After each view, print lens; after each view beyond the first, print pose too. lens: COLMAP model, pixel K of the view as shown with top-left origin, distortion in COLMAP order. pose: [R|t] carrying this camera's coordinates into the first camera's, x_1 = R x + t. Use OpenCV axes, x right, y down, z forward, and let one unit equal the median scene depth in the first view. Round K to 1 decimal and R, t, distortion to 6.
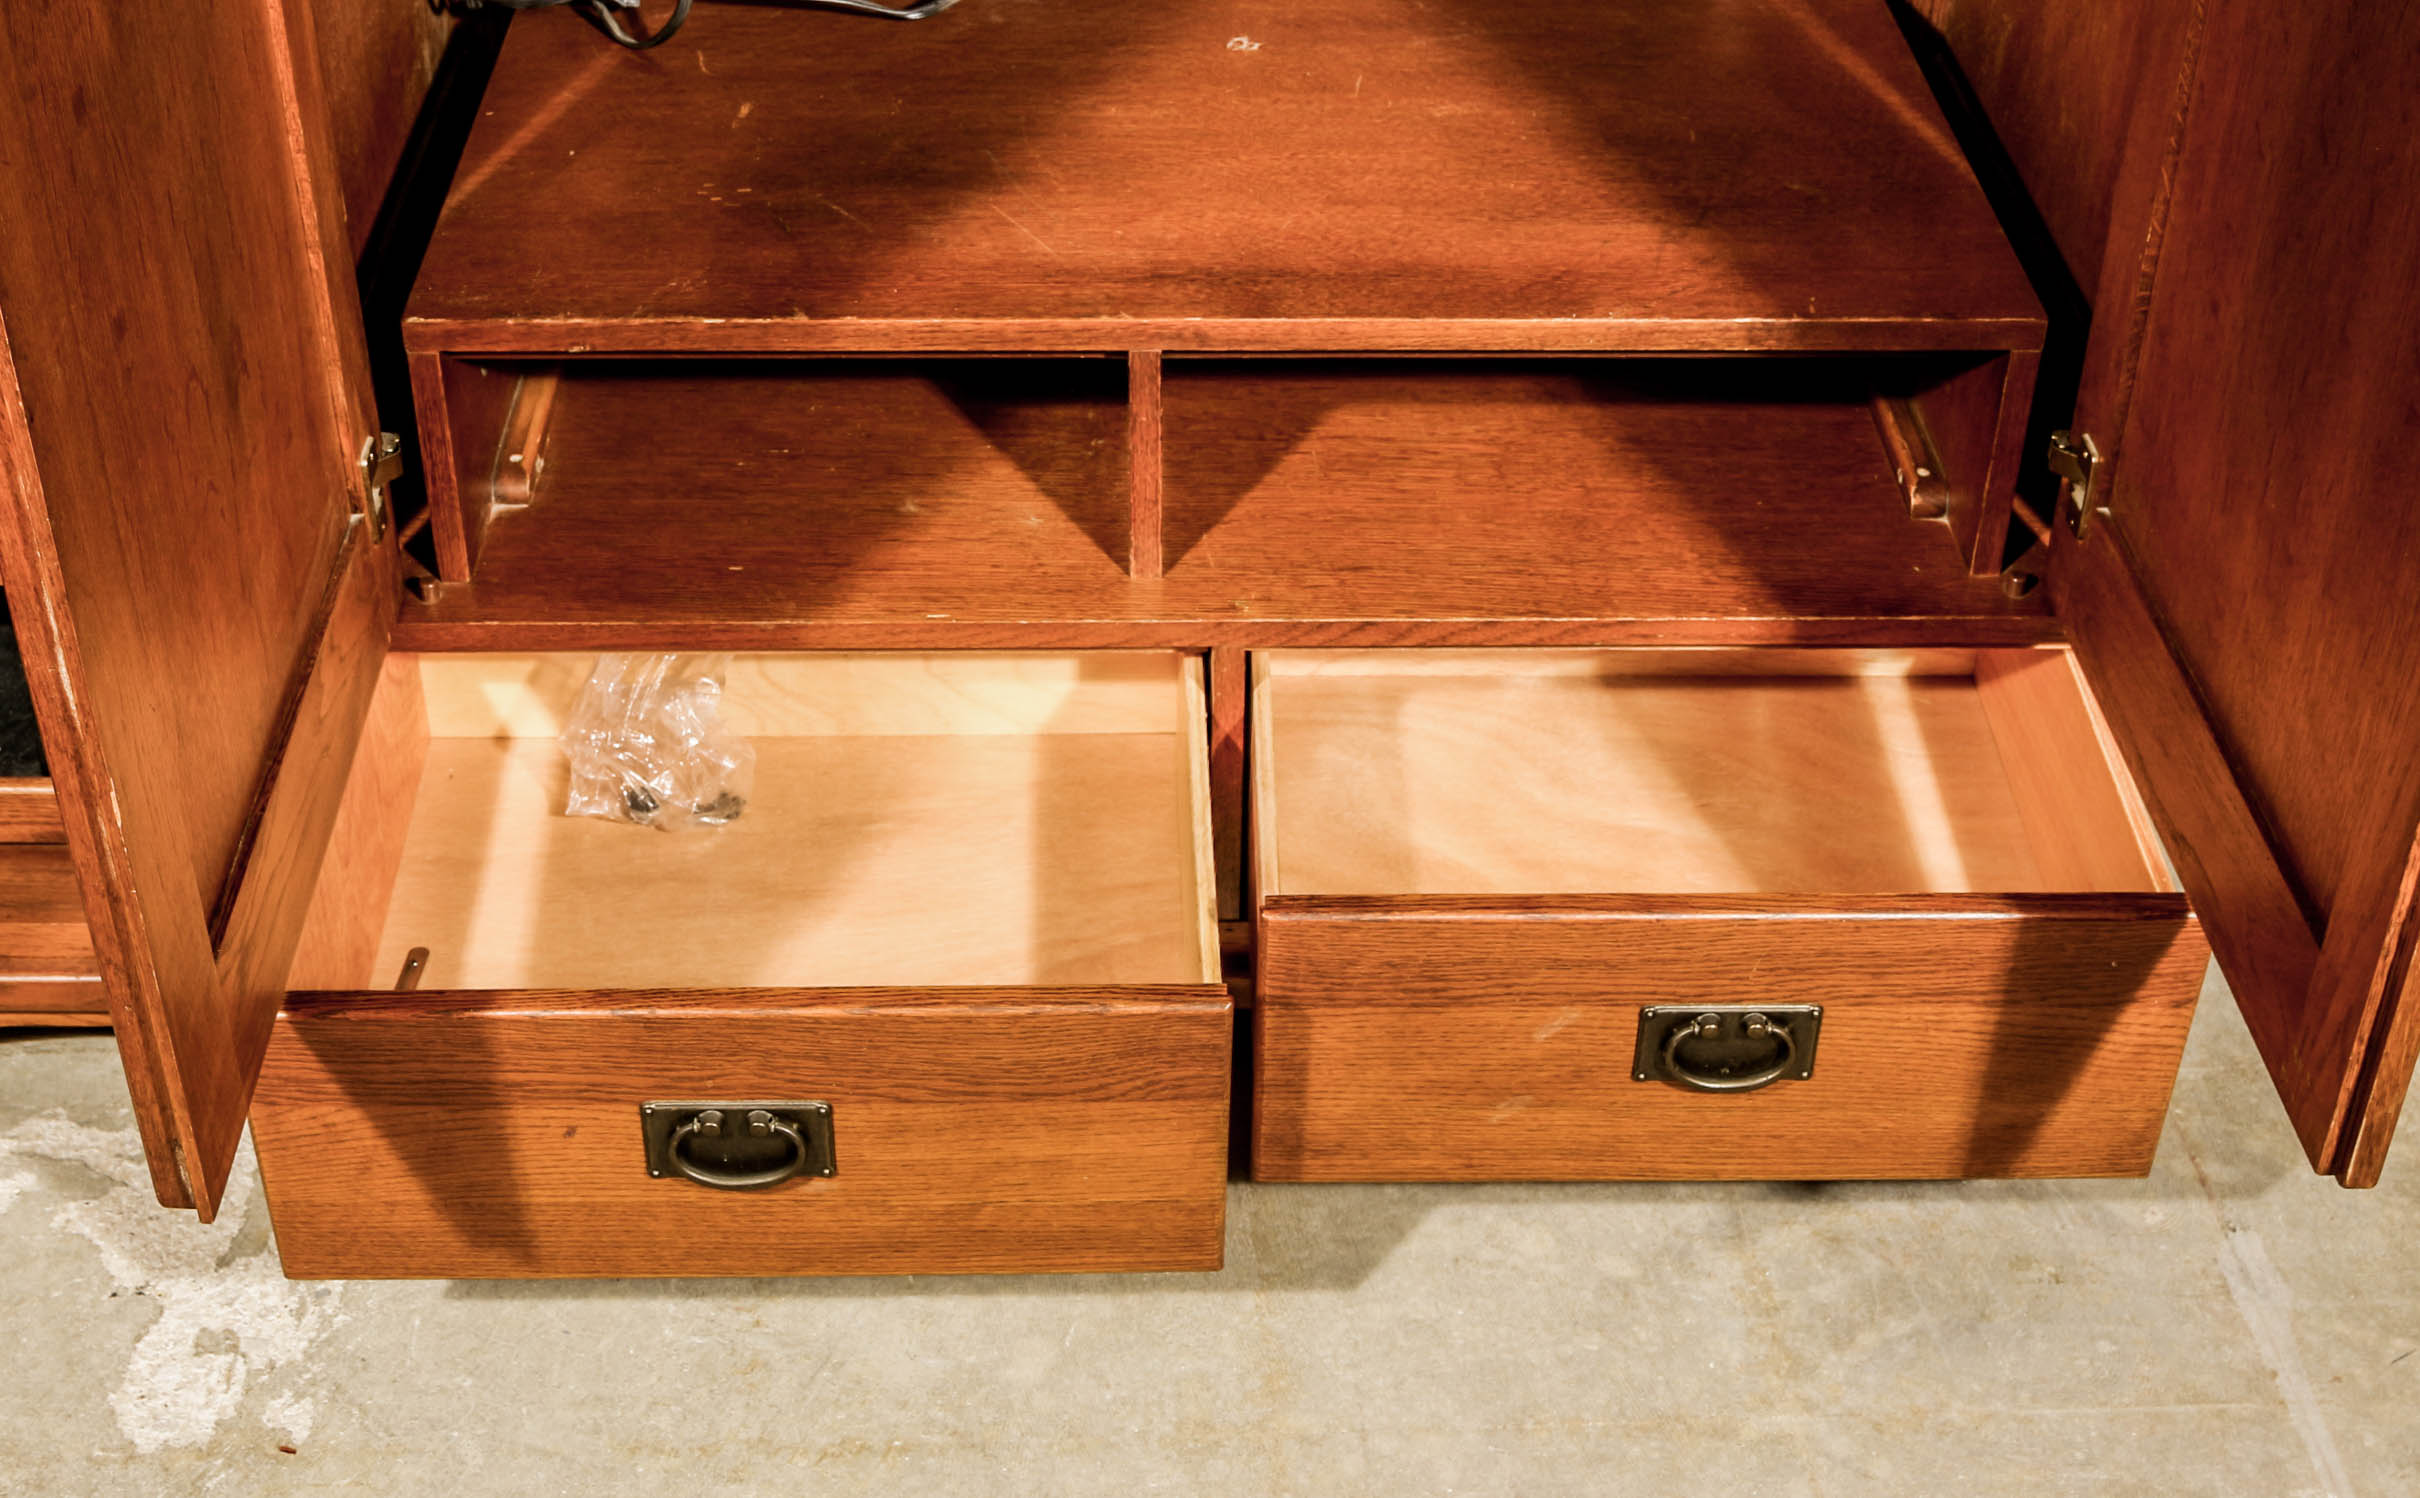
lens RADIAL K [[3139.9, 0, 1214.1], [0, 3139.9, 743.0], [0, 0, 1]] dist [-0.078223, 0.000000]
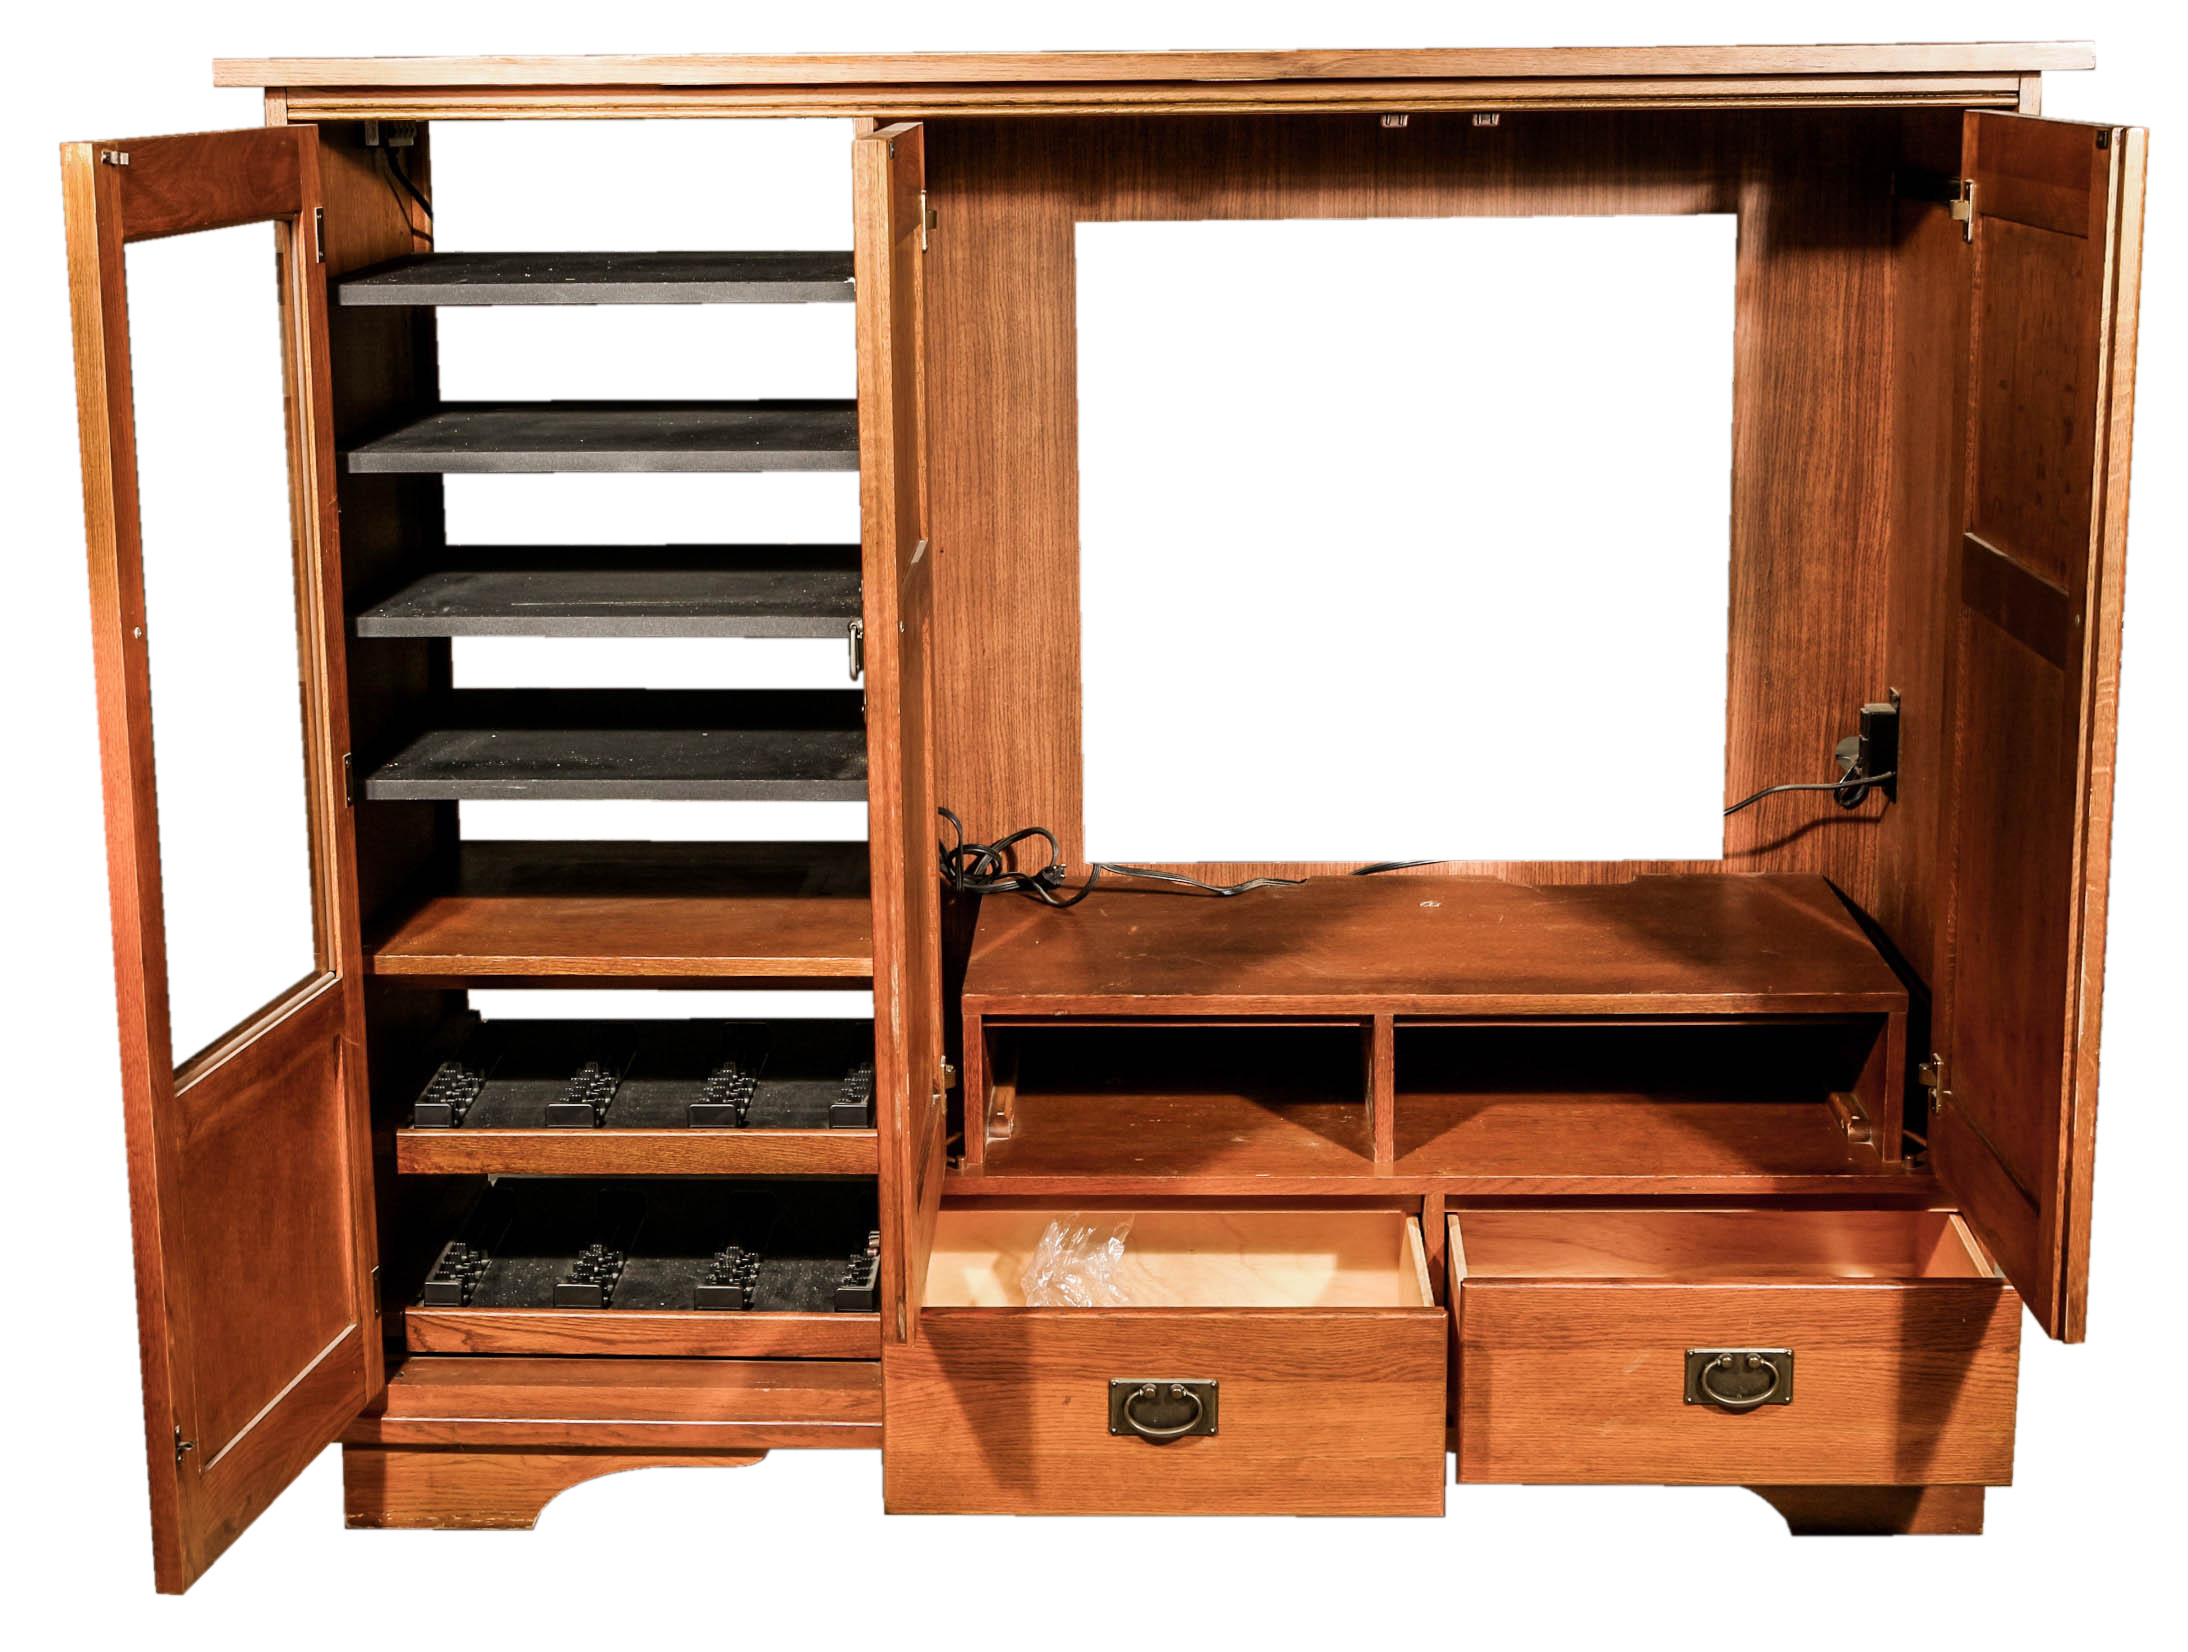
lens RADIAL K [[3621.5, 0, 1085.8], [0, 3621.5, 829.9], [0, 0, 1]] dist [-0.028097, 0.000000]
pose [[0.997955, -0.013072, -0.062570, -0.062755], [-0.013143, 0.915986, -0.400995, 0.617249], [0.062555, 0.400998, 0.913941, -0.933407]]
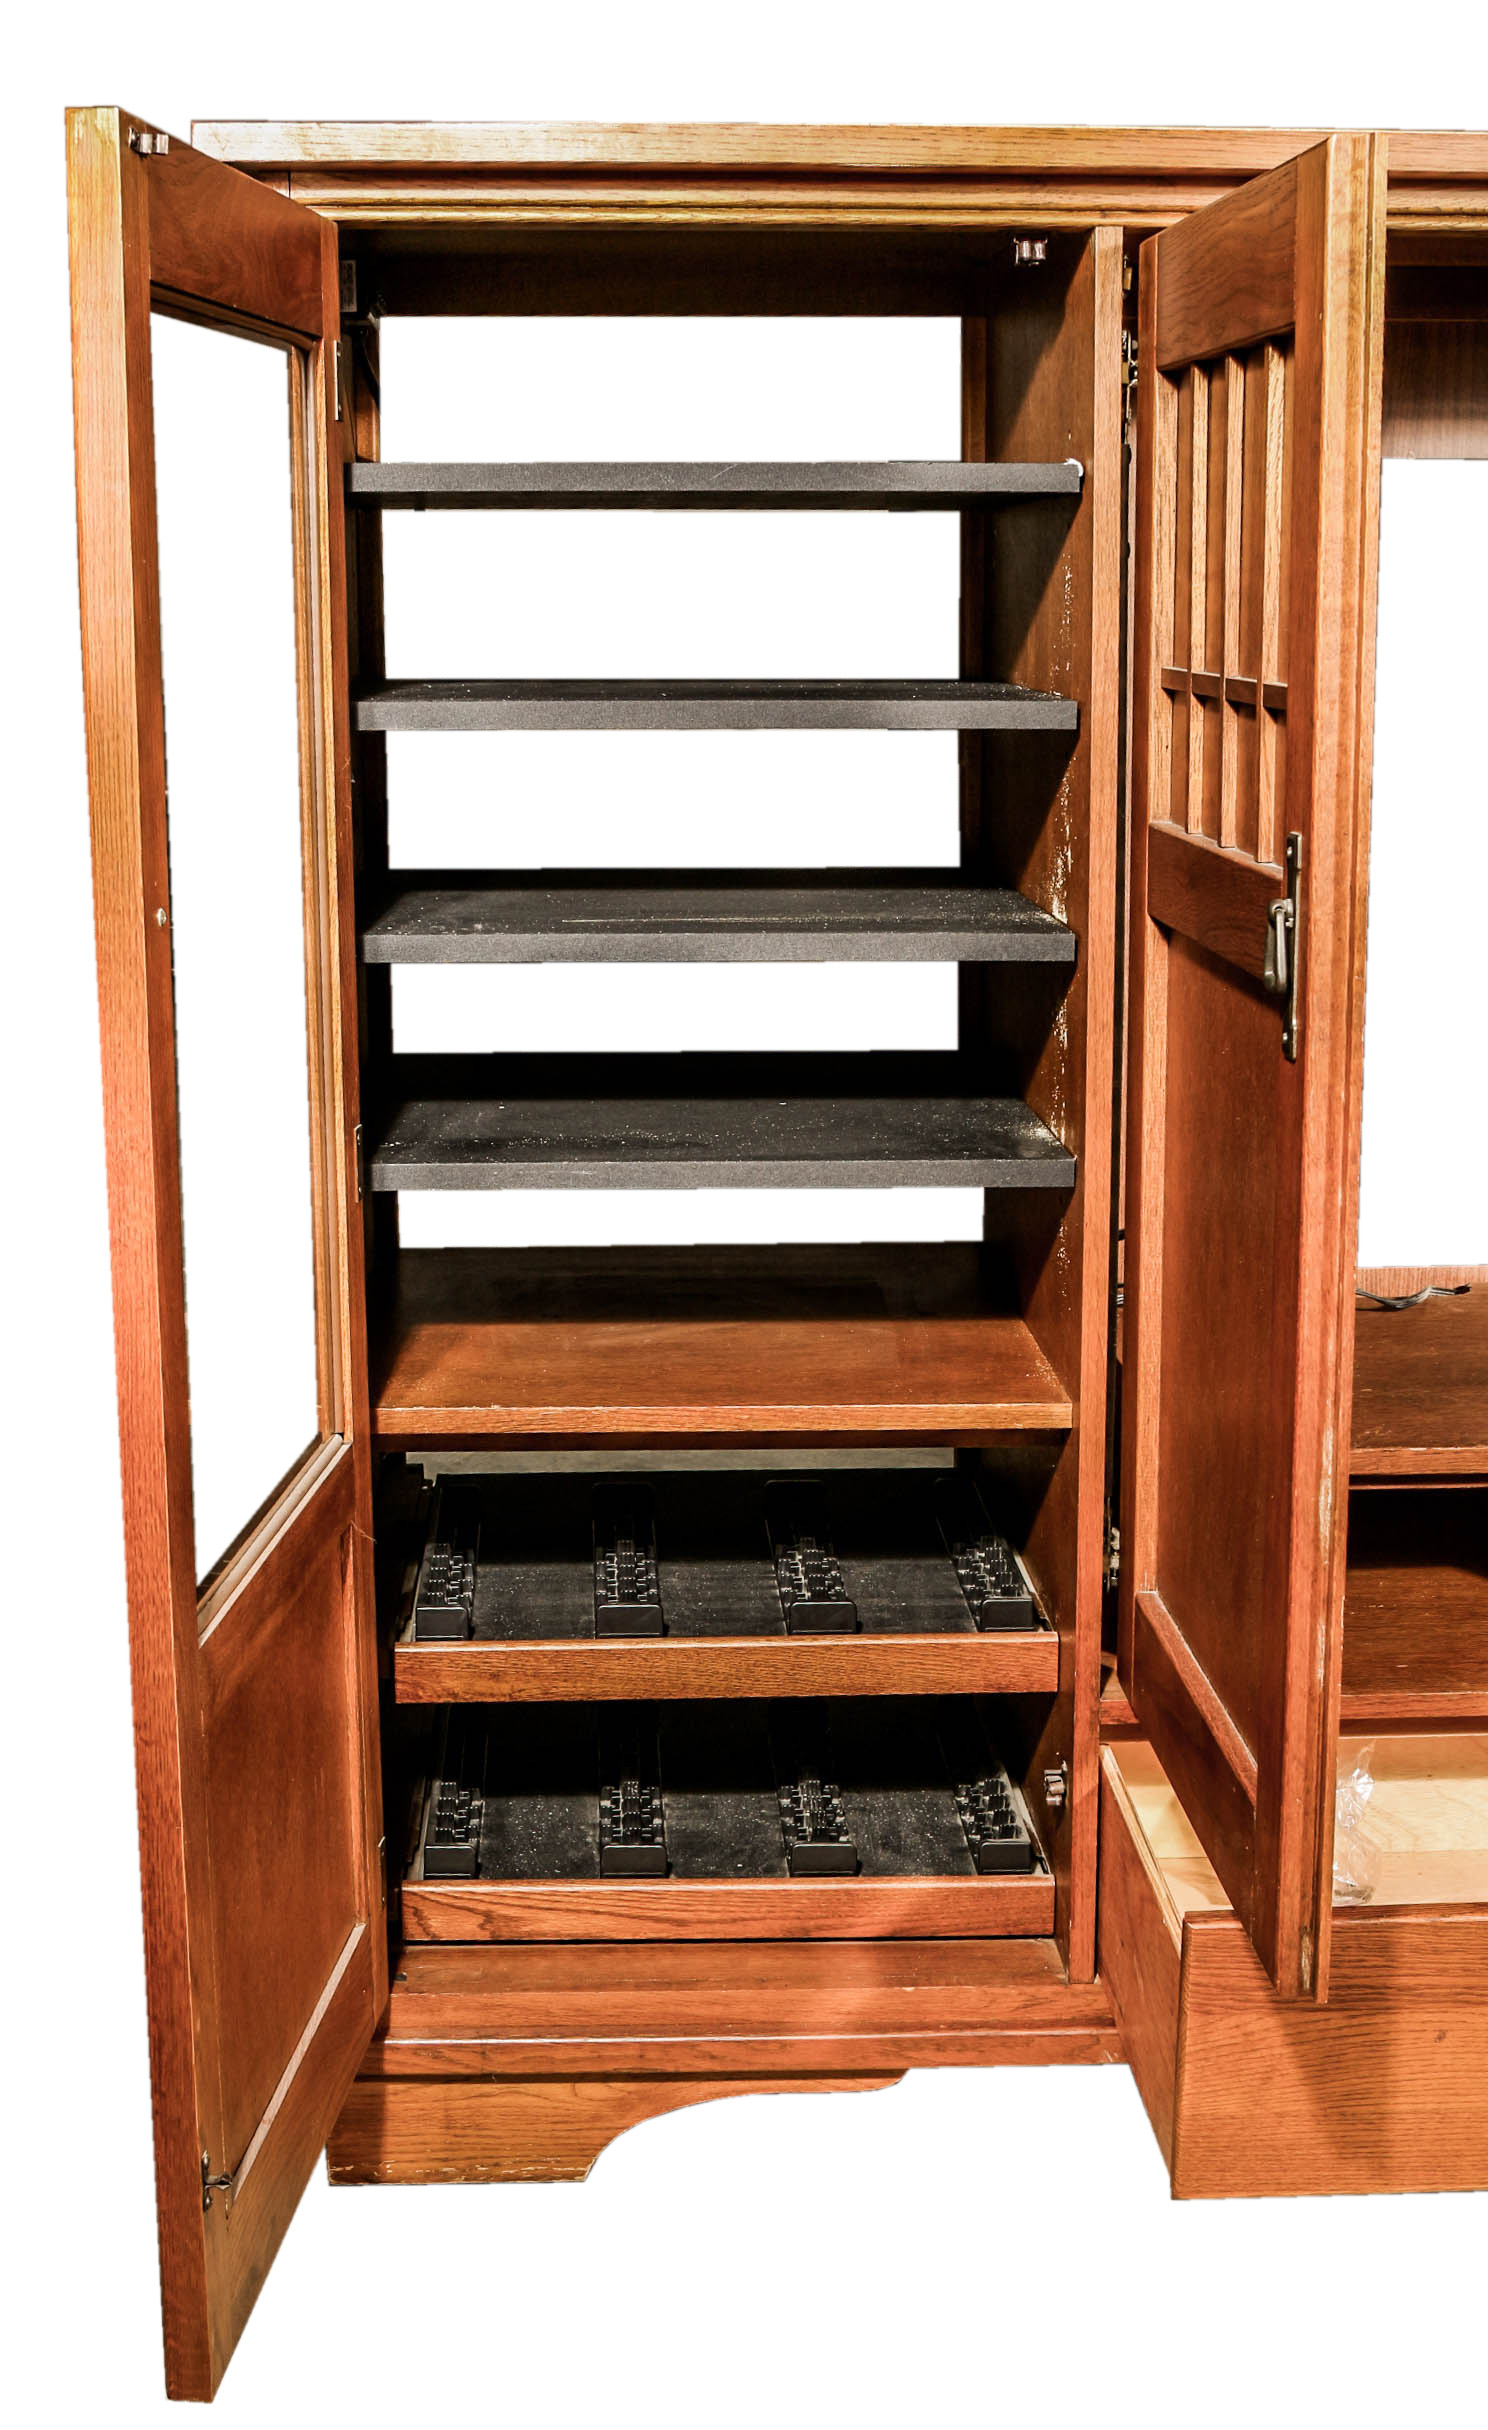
lens RADIAL K [[3033.6, 0, 751.9], [0, 3033.6, 1203.0], [0, 0, 1]] dist [-0.087117, 0.000000]
pose [[0.999751, -0.020935, 0.007691, -0.459820], [0.022246, 0.911201, -0.411362, 0.292746], [0.001604, 0.411430, 0.911440, -0.197576]]
